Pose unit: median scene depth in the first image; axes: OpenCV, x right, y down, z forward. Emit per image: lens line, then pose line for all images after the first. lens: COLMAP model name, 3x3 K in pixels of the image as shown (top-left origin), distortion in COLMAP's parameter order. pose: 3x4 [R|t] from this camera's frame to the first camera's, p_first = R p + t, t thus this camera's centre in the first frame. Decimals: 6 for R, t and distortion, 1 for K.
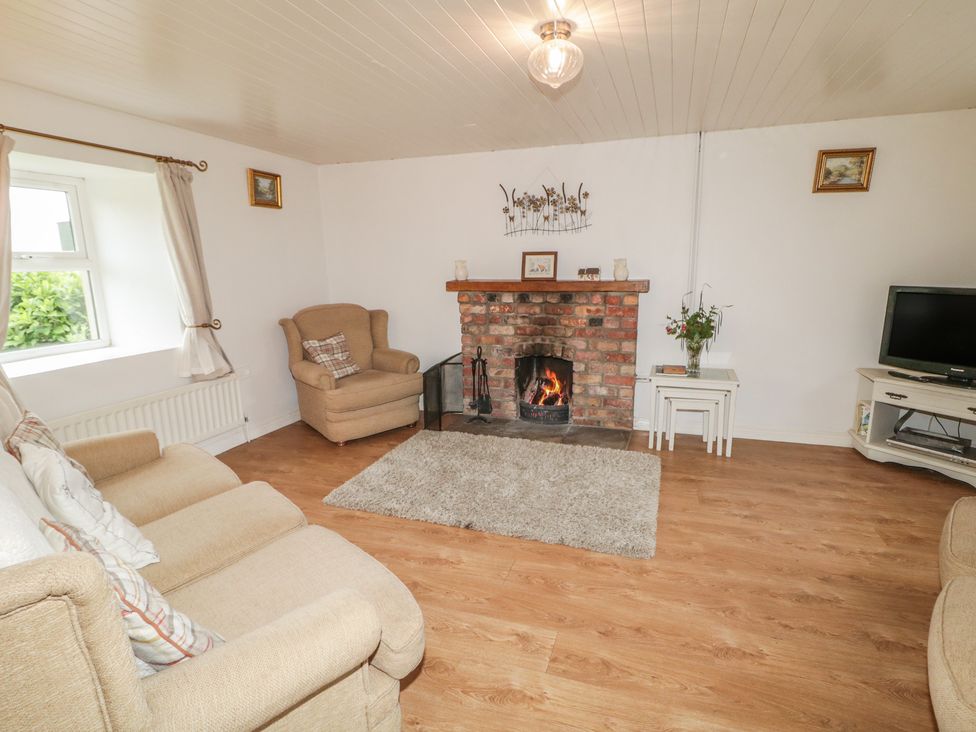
lens RADIAL K [[538.8, 0, 493.0], [0, 538.8, 370.1], [0, 0, 1]] dist [-0.004088, 0.001299]
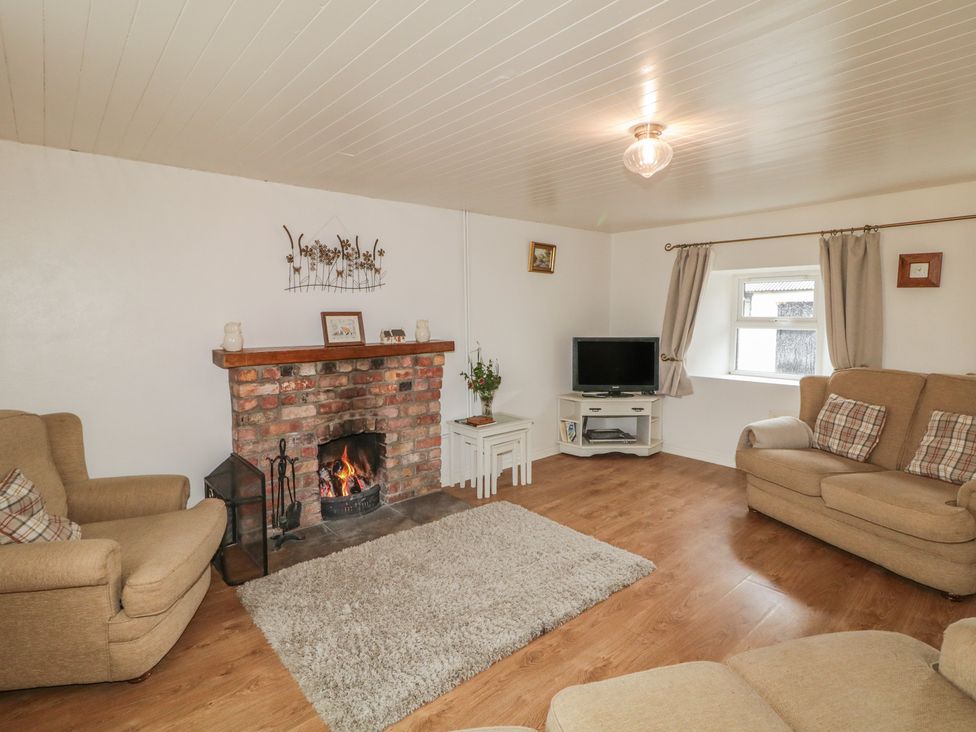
lens RADIAL K [[538.8, 0, 492.6], [0, 538.8, 359.9], [0, 0, 1]] dist [-0.004088, 0.001299]
pose [[0.460978, -0.069563, 0.884681, -0.561201], [0.175040, 0.984465, -0.013799, -0.094066], [-0.869977, 0.161216, 0.465993, 0.419516]]
